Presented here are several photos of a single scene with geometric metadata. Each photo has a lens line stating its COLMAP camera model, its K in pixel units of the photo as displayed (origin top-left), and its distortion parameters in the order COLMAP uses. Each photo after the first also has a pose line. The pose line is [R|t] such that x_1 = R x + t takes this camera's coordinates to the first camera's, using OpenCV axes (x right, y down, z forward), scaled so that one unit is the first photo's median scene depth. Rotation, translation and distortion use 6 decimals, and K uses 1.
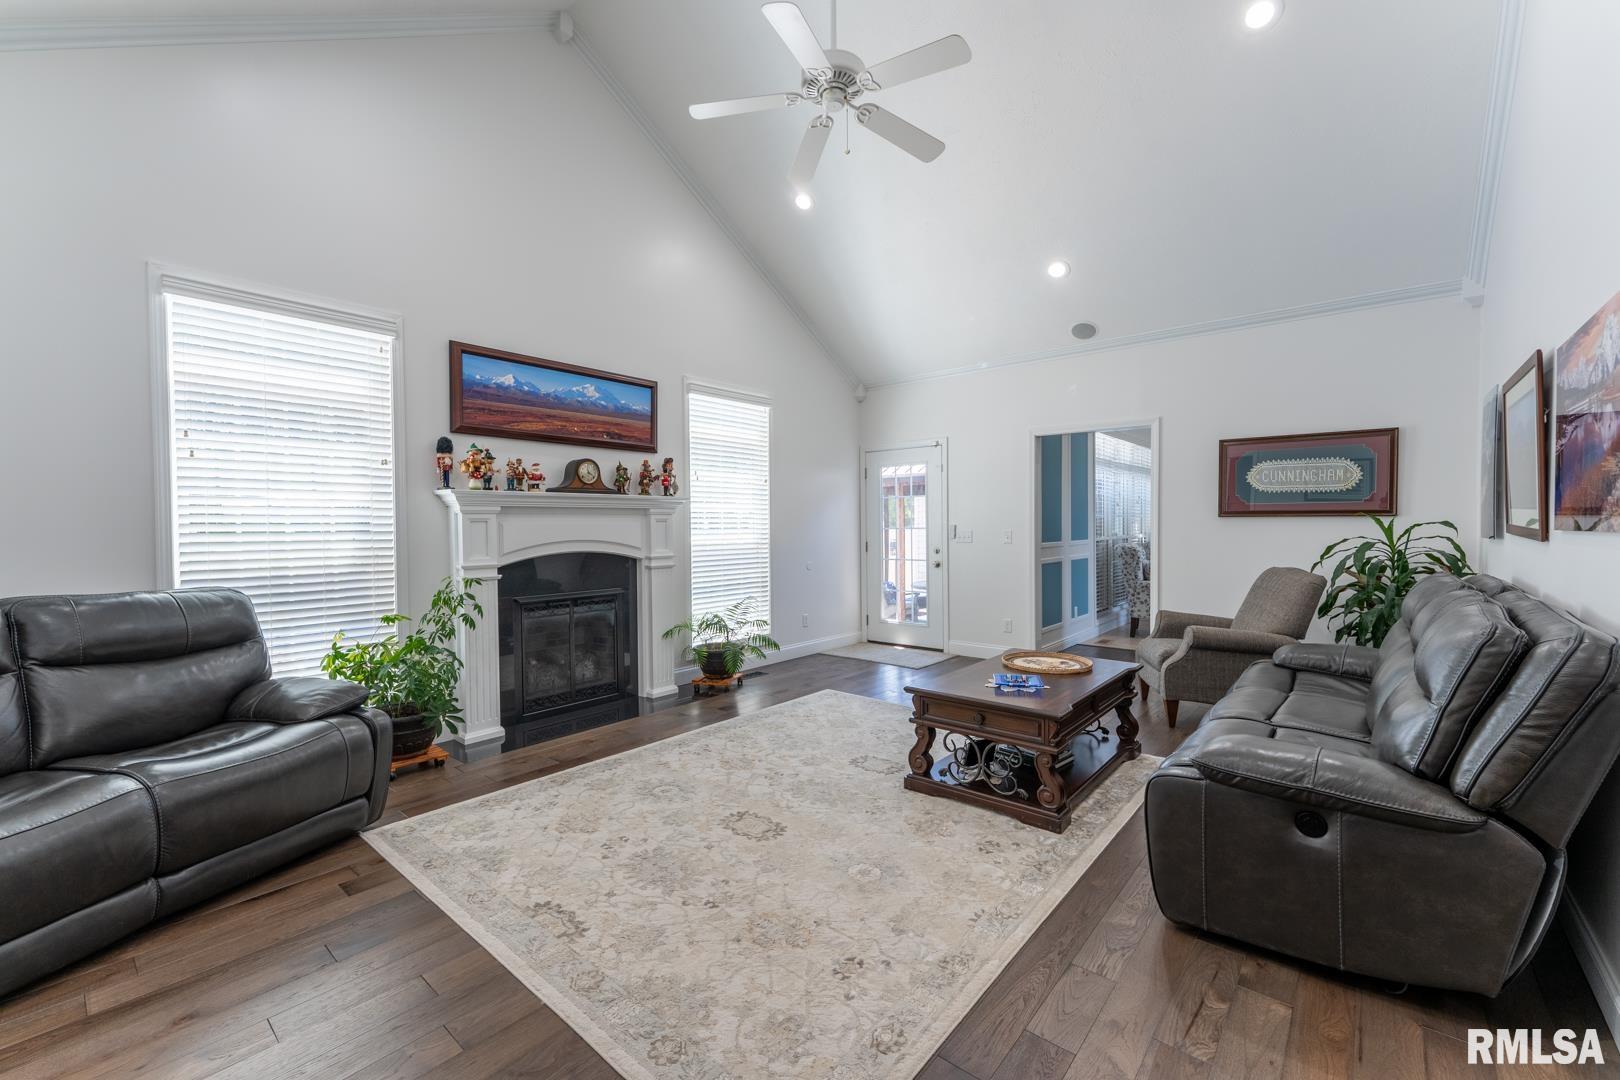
lens RADIAL K [[666.4, 0, 810.5], [0, 666.4, 537.2], [0, 0, 1]] dist [0.001710, -0.000135]
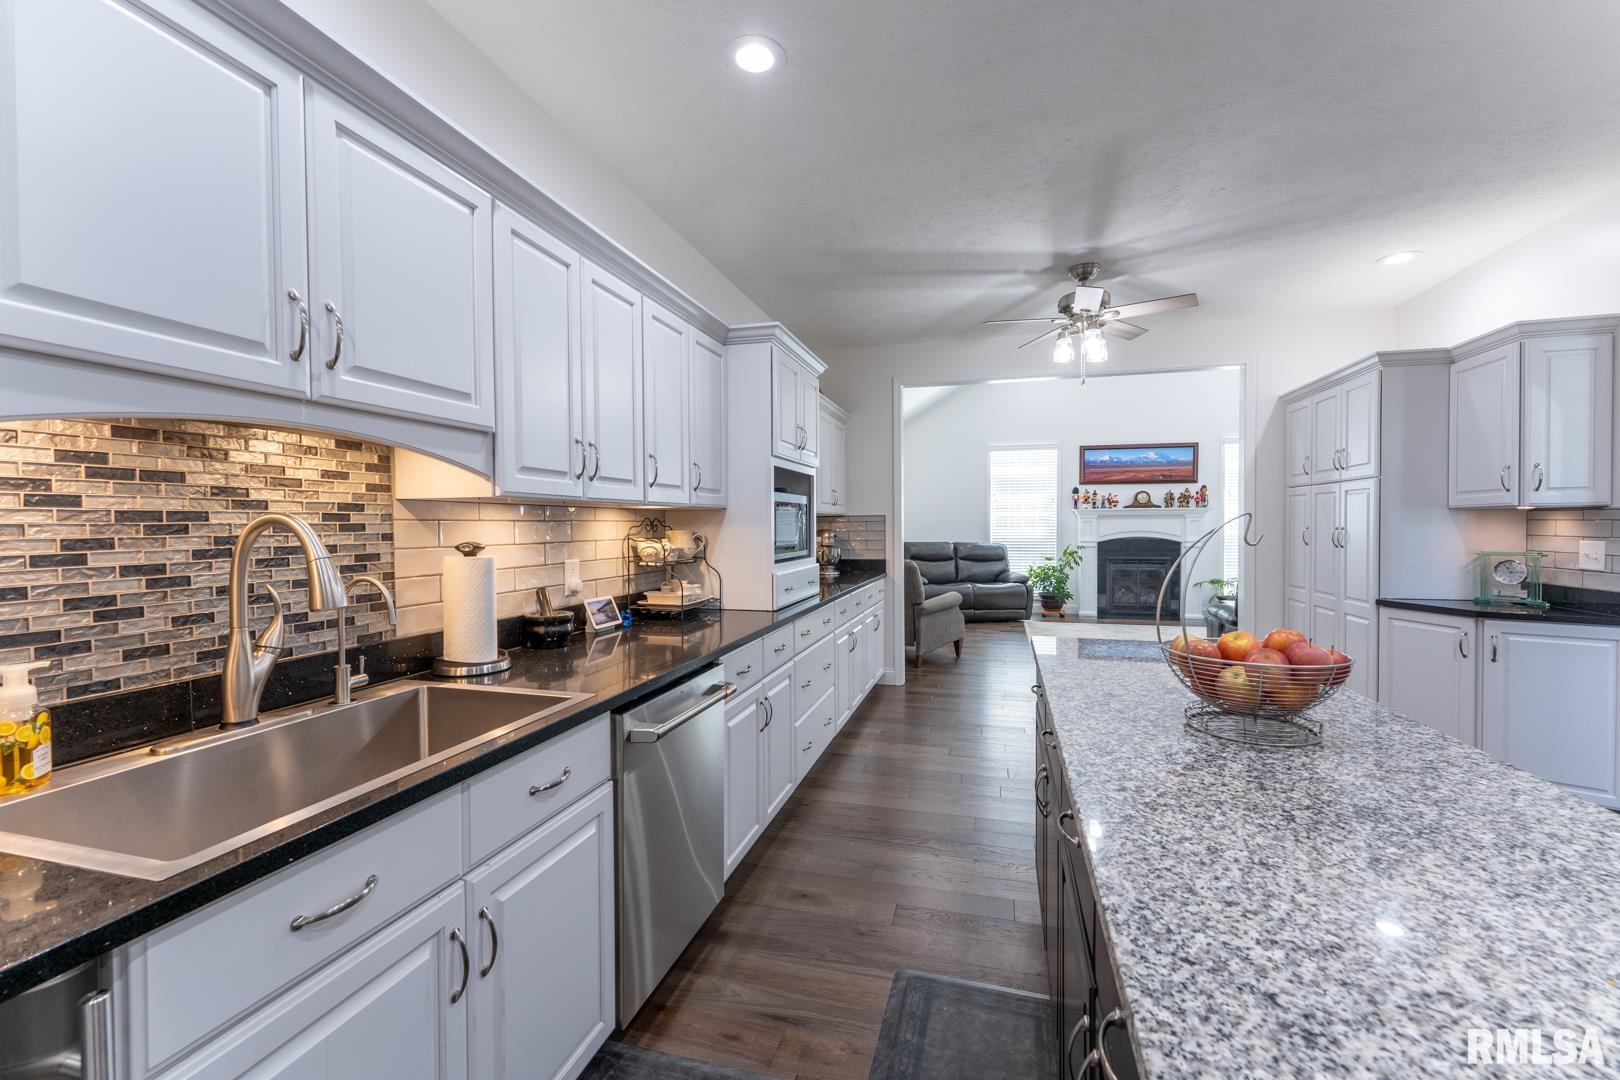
lens RADIAL K [[666.4, 0, 812.3], [0, 666.4, 534.3], [0, 0, 1]] dist [0.001710, -0.000135]
pose [[0.412295, 0.022903, -0.910762, 1.199249], [-0.014012, 0.999725, 0.018797, -0.010323], [0.910943, 0.005011, 0.412503, -0.822547]]
